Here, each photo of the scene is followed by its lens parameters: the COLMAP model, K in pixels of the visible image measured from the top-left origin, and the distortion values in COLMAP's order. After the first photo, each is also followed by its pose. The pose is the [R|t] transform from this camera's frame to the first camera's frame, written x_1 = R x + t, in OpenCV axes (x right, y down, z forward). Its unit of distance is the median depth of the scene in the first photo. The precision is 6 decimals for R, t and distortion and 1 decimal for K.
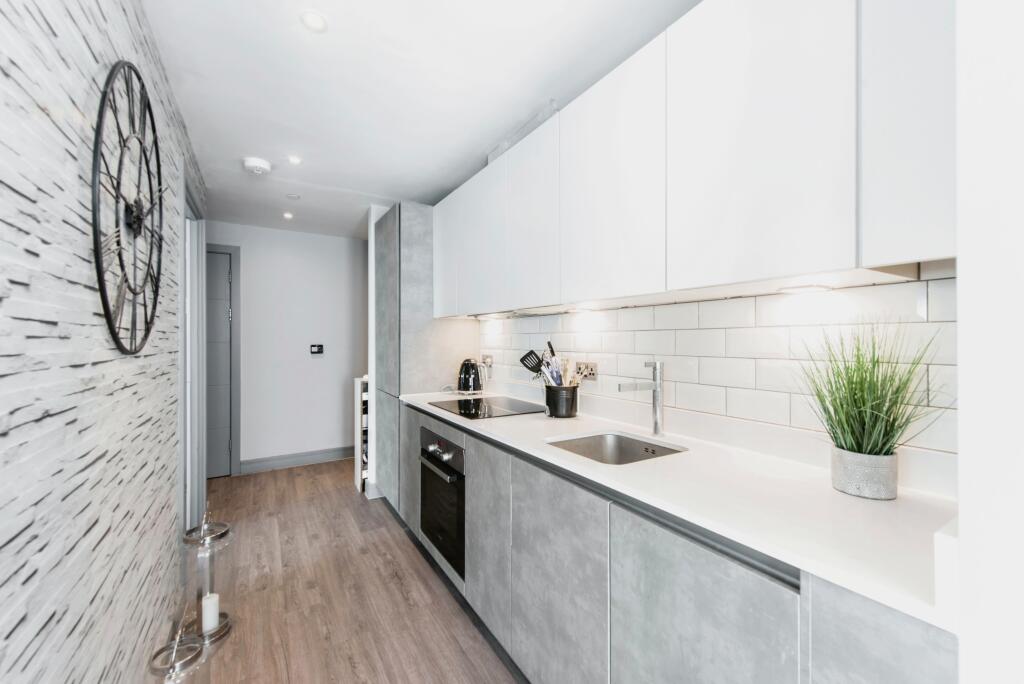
lens RADIAL K [[406.4, 0, 511.8], [0, 406.4, 337.2], [0, 0, 1]] dist [0.009583, 0.000496]
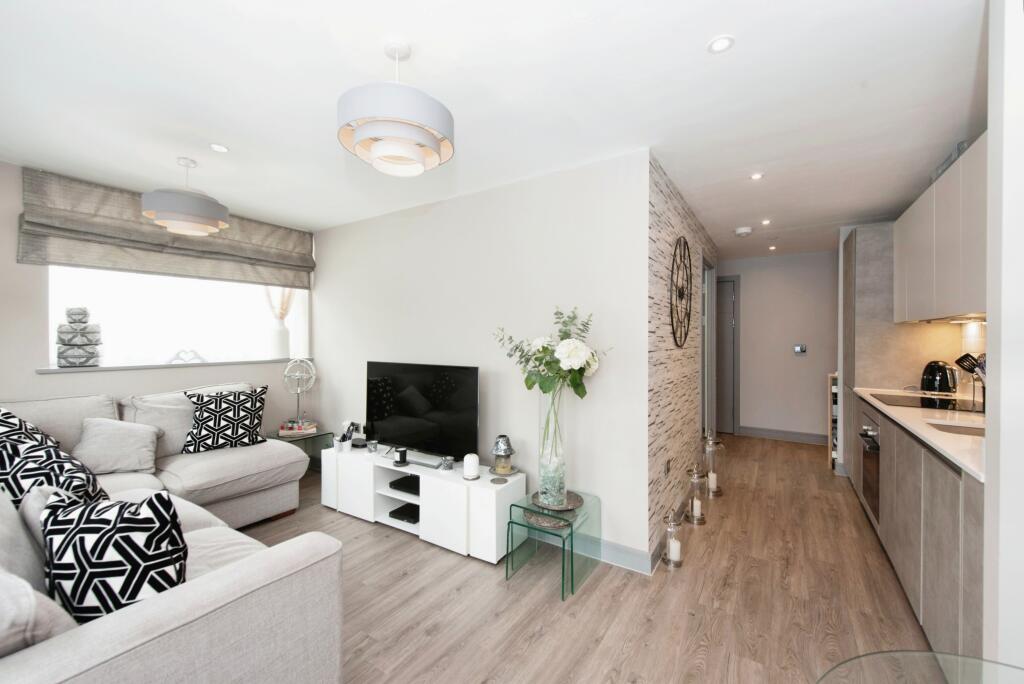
lens RADIAL K [[406.4, 0, 511.0], [0, 406.4, 339.5], [0, 0, 1]] dist [0.009583, 0.000496]
pose [[0.418046, 0.006087, -0.908405, 0.416464], [0.000656, 0.999975, 0.007003, -0.011032], [0.908426, -0.003524, 0.418032, -0.453538]]
